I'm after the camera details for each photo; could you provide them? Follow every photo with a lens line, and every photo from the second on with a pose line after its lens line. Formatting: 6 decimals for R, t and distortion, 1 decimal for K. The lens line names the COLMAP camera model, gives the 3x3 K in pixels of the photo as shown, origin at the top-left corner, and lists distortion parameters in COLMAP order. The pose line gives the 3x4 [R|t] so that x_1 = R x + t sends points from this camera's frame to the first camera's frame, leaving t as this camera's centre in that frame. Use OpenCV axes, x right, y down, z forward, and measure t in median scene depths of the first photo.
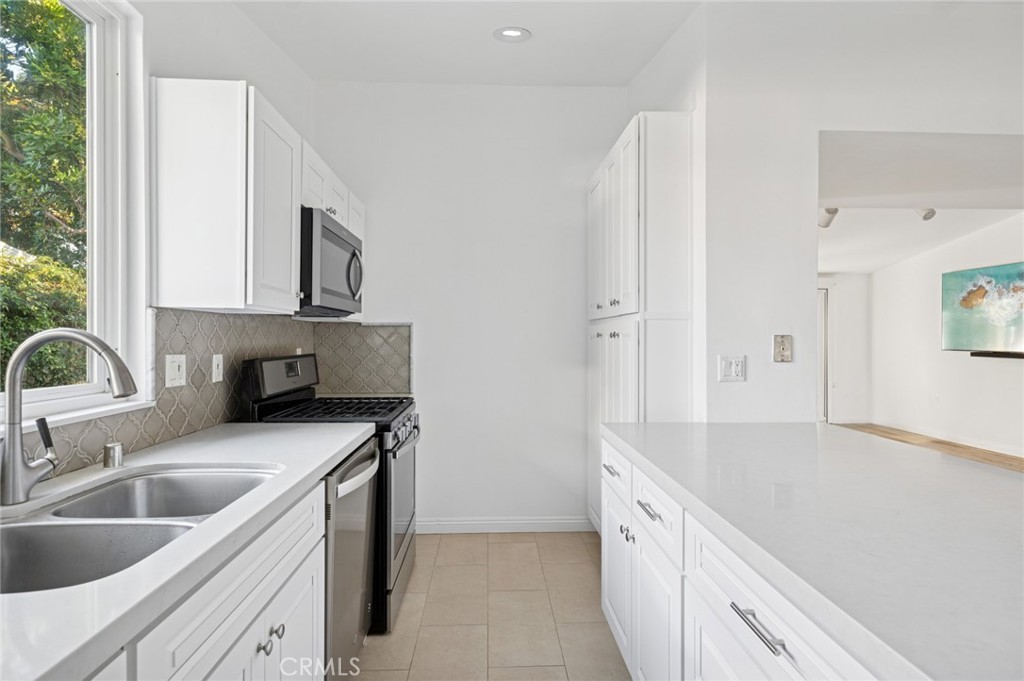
lens RADIAL K [[519.7, 0, 503.8], [0, 519.7, 339.0], [0, 0, 1]] dist [0.006845, 0.000933]
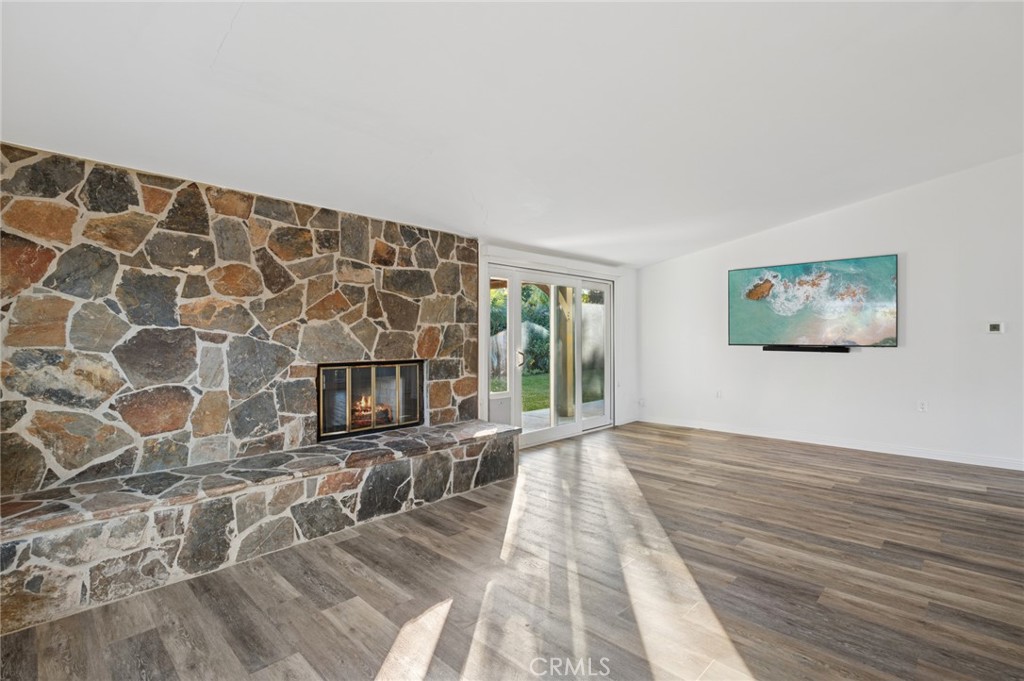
lens RADIAL K [[477.0, 0, 513.6], [0, 477.0, 338.2], [0, 0, 1]] dist [0.002923, 0.001260]
pose [[0.718763, -0.004451, 0.695241, -0.350888], [0.005588, 0.999984, 0.000625, 0.012884], [-0.695233, 0.003436, 0.718777, 1.805249]]
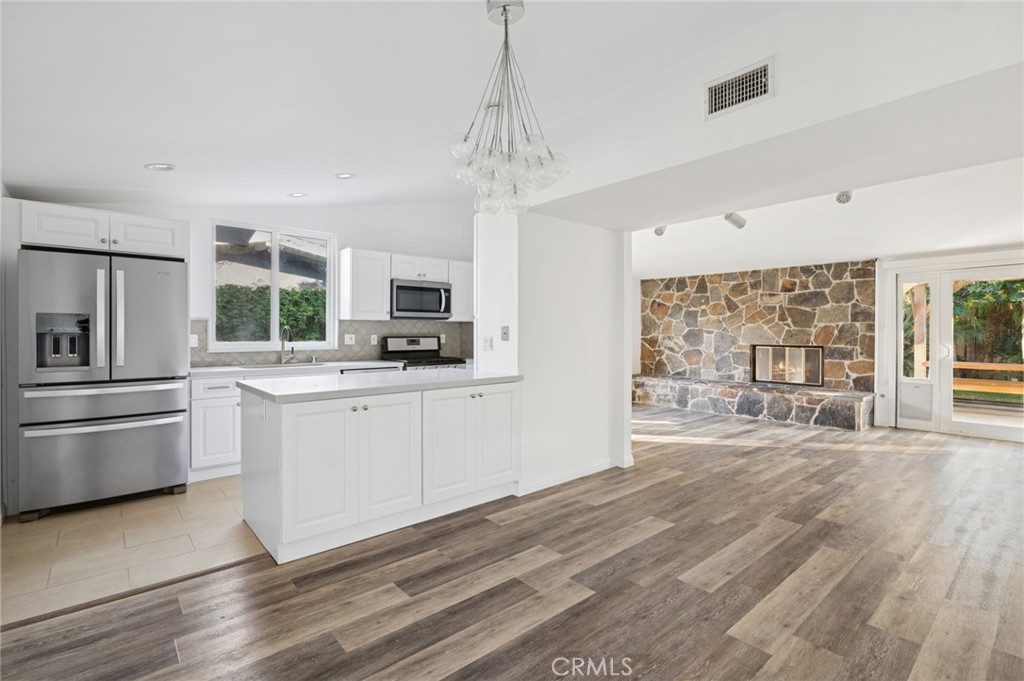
lens RADIAL K [[477.0, 0, 513.6], [0, 477.0, 334.0], [0, 0, 1]] dist [0.002923, 0.001260]
pose [[0.628880, 0.001901, -0.777500, 1.877422], [-0.001282, 0.999998, 0.001408, 0.018800], [0.777501, 0.000111, 0.628882, -0.036693]]
